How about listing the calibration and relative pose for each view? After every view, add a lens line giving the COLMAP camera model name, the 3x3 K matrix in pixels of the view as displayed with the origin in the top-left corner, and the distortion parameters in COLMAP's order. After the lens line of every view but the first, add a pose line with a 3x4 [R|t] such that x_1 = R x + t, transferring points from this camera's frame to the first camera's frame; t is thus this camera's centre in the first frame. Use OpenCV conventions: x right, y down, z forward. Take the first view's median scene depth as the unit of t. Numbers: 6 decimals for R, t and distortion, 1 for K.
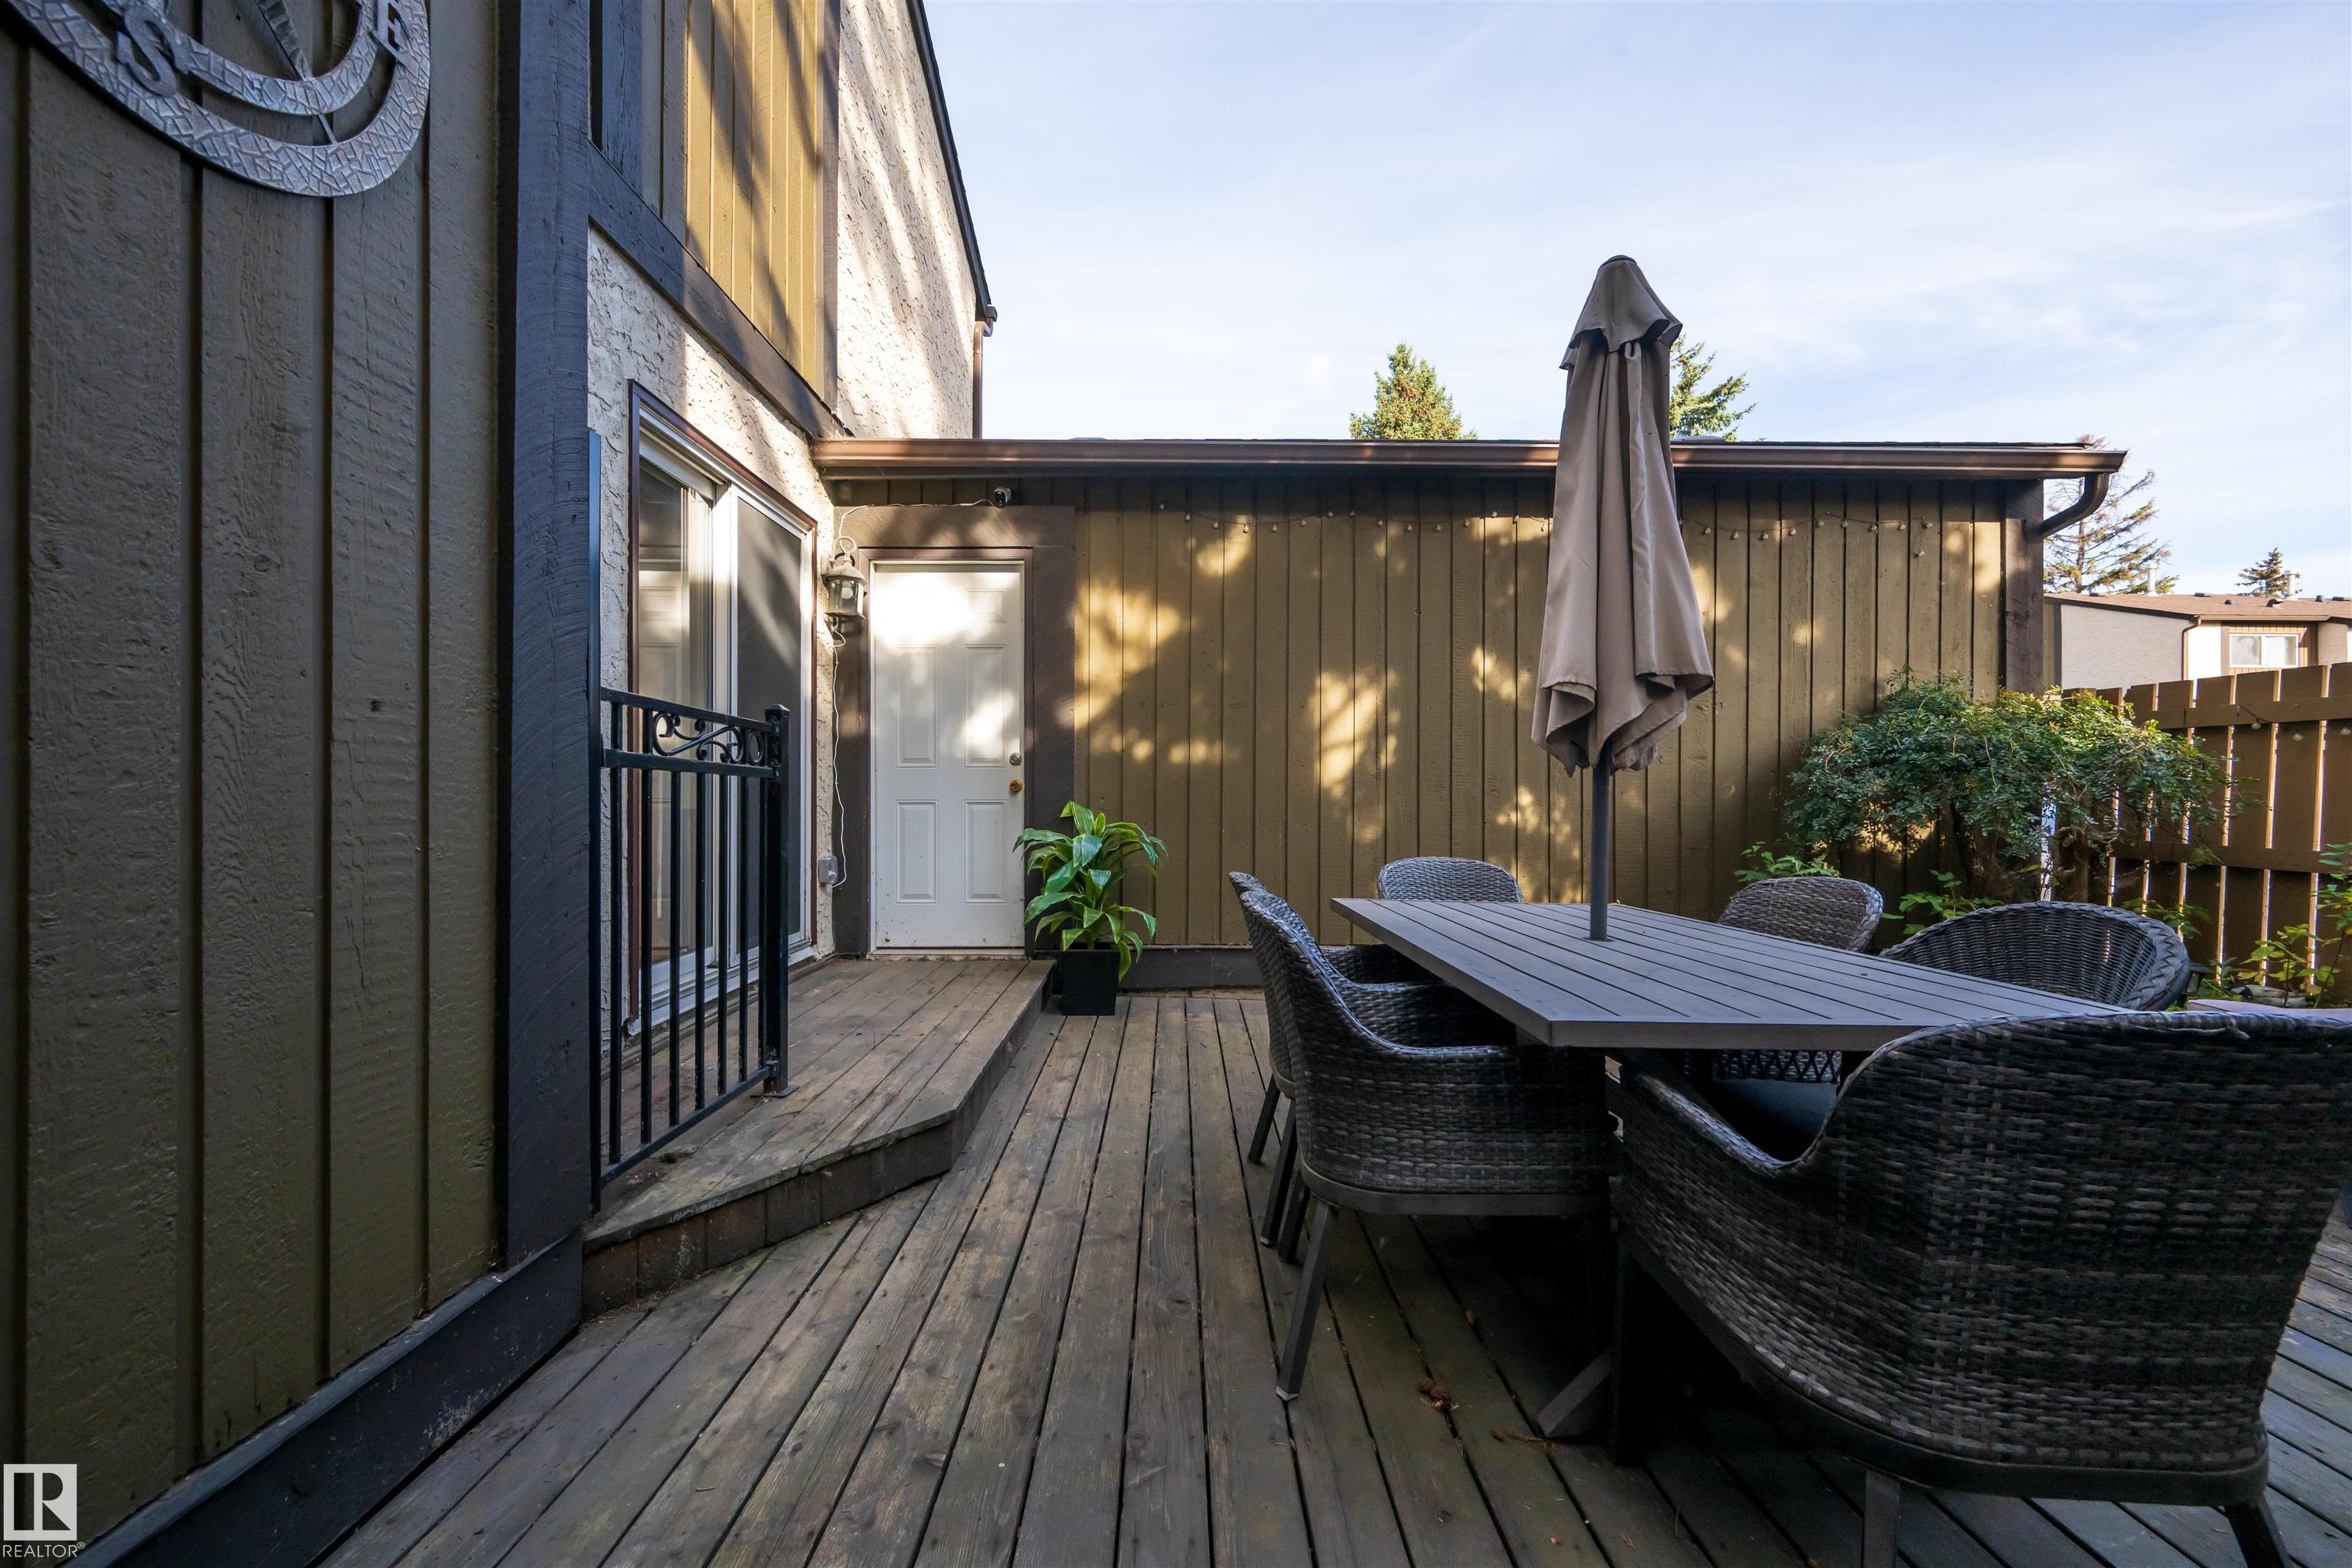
lens RADIAL K [[925.0, 0, 1177.4], [0, 925.0, 796.8], [0, 0, 1]] dist [-0.000016, -0.000010]
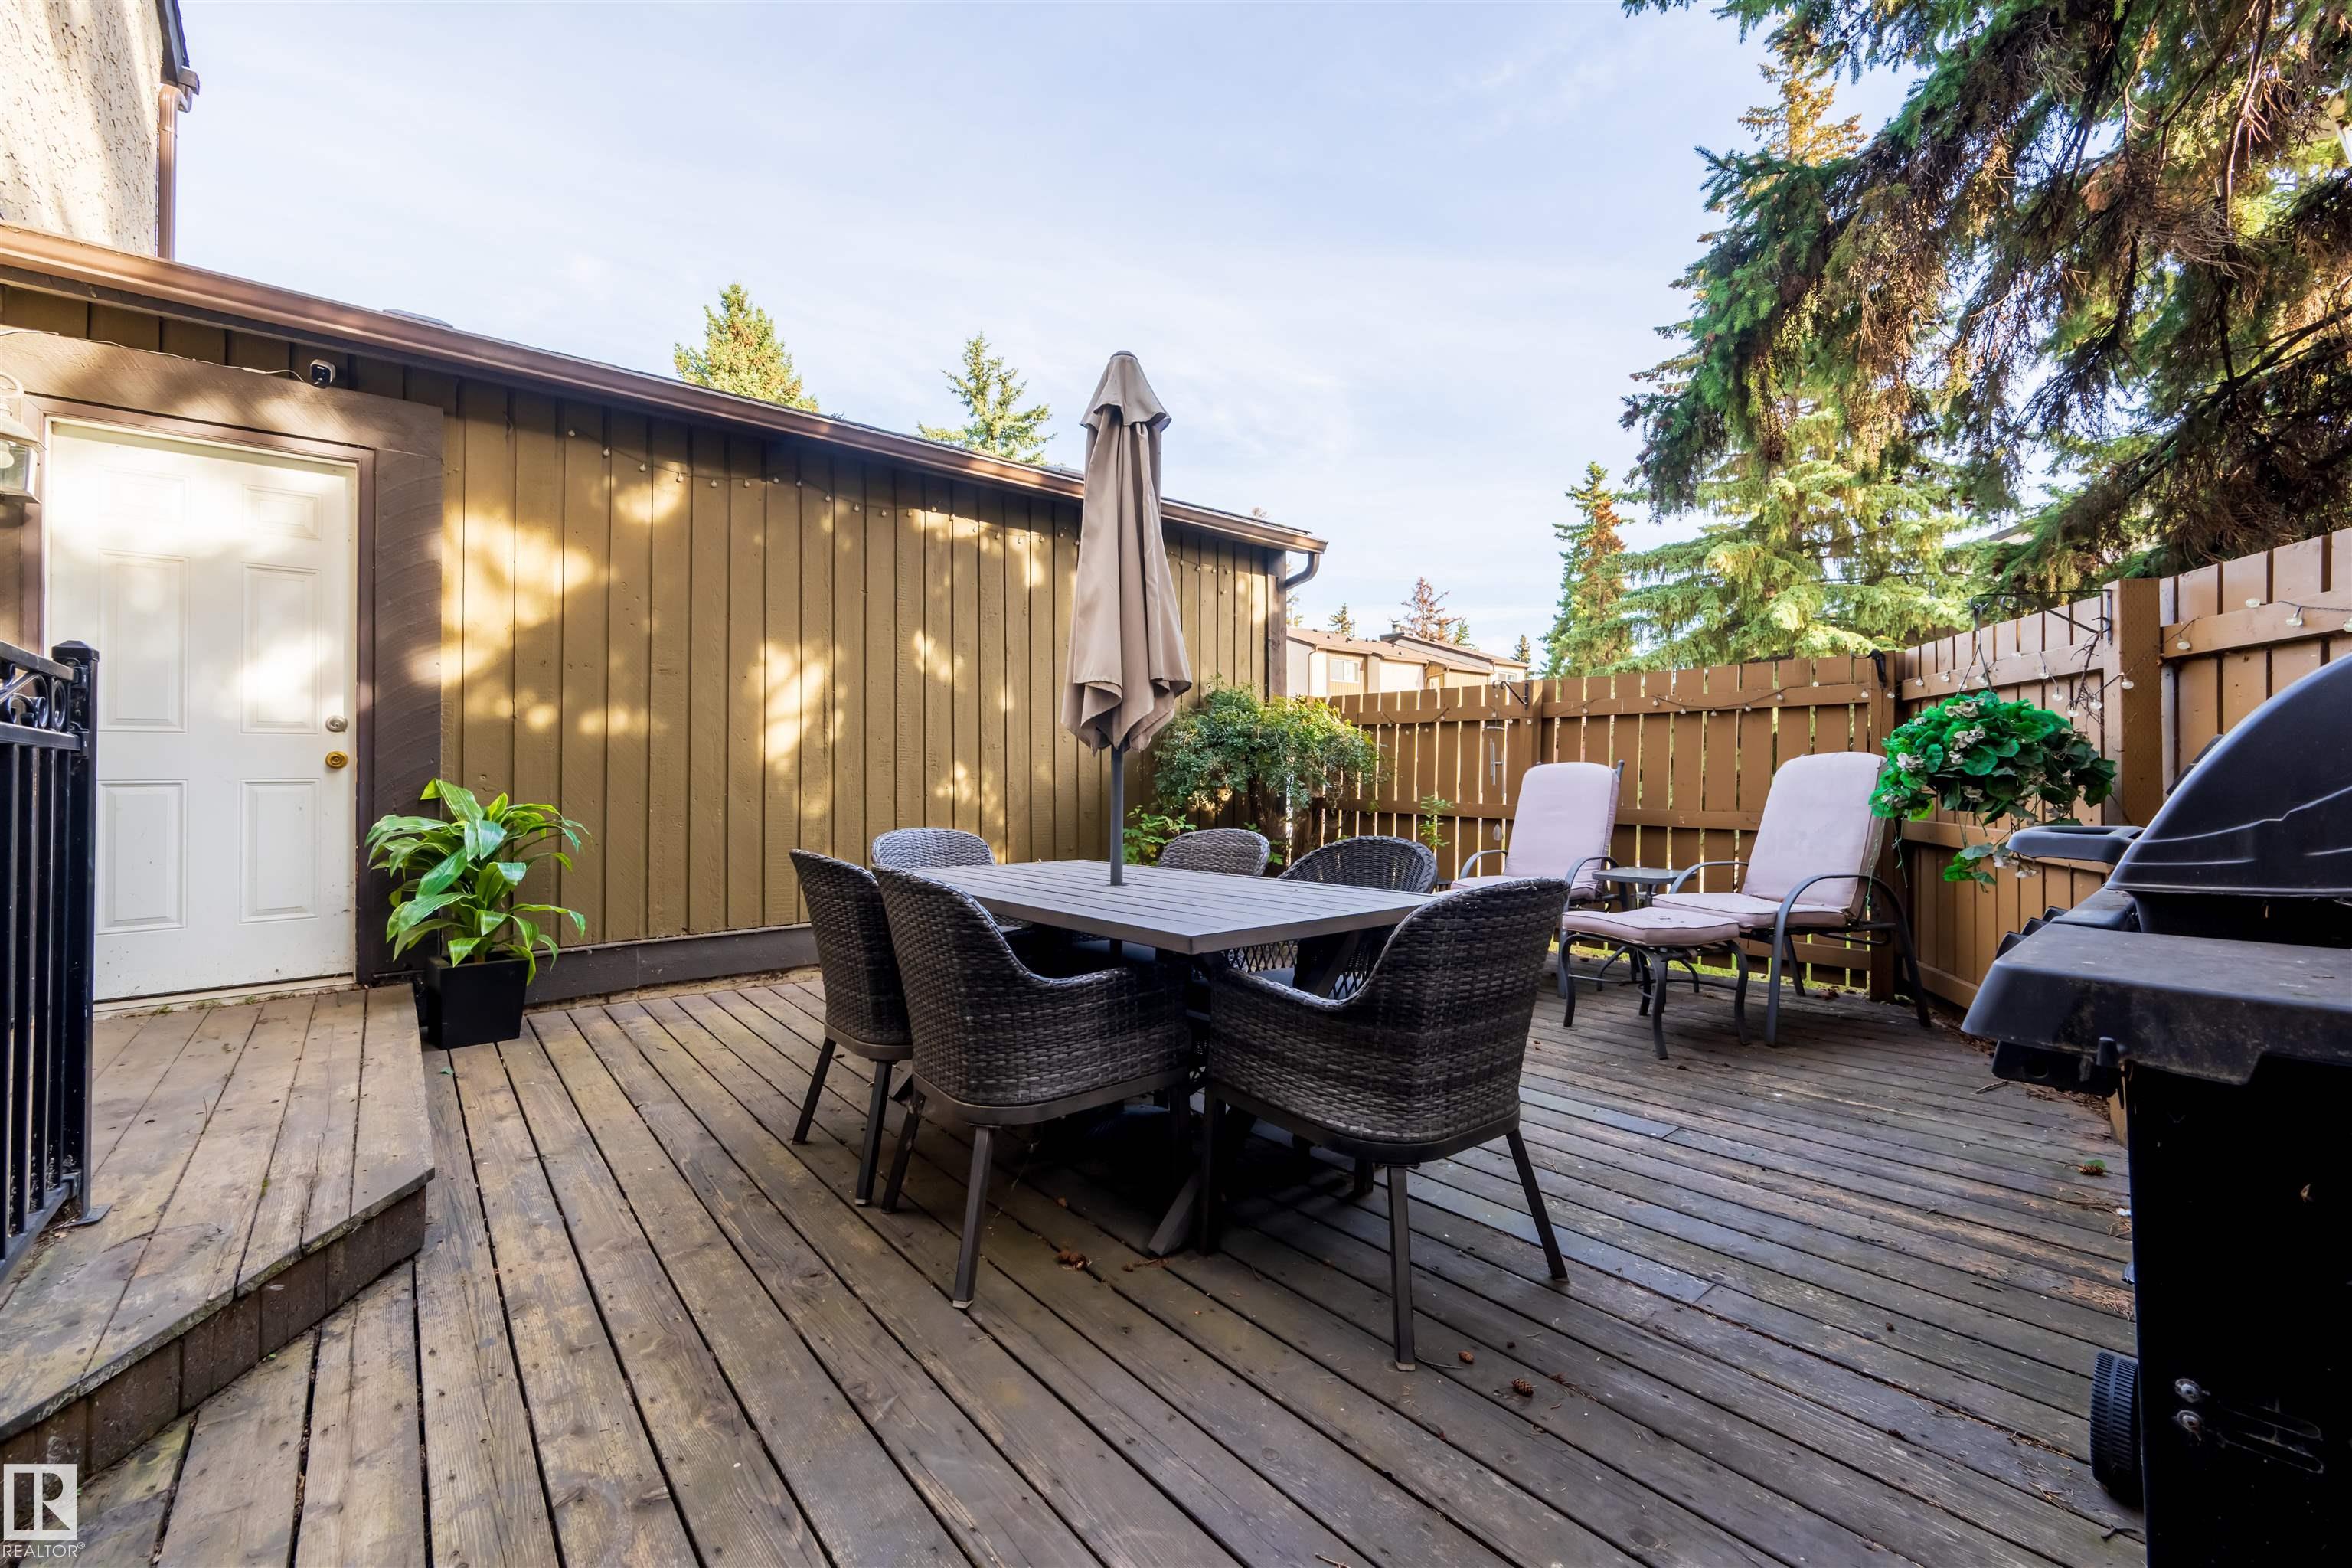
lens RADIAL K [[946.5, 0, 1164.5], [0, 946.5, 754.9], [0, 0, 1]] dist [-0.000979, -0.000298]
pose [[0.770496, 0.006082, 0.637416, -0.204598], [0.003470, 0.999900, -0.013736, -0.003541], [-0.637435, 0.012795, 0.770398, -0.025781]]
